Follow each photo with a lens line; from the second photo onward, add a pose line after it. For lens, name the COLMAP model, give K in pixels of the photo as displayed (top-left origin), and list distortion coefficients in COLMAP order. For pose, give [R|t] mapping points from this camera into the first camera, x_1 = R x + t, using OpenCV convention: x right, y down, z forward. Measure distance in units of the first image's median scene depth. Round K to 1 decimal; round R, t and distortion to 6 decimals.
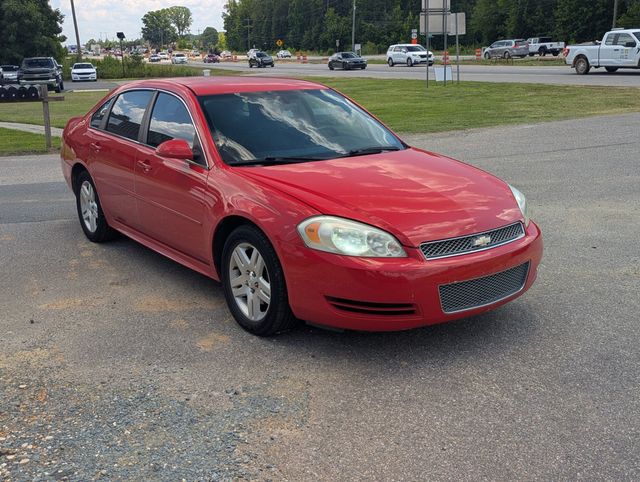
lens RADIAL K [[681.5, 0, 316.9], [0, 681.5, 238.9], [0, 0, 1]] dist [0.039673, 0.000000]
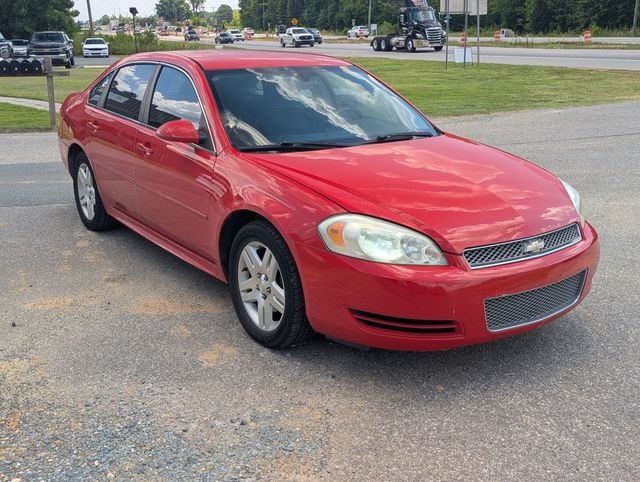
lens RADIAL K [[681.5, 0, 323.0], [0, 681.5, 242.9], [0, 0, 1]] dist [0.039673, 0.000000]
pose [[0.999796, 0.018734, -0.007602, -0.012960], [-0.018476, 0.999294, 0.032713, -0.020652], [0.008209, -0.032566, 0.999436, 0.124451]]
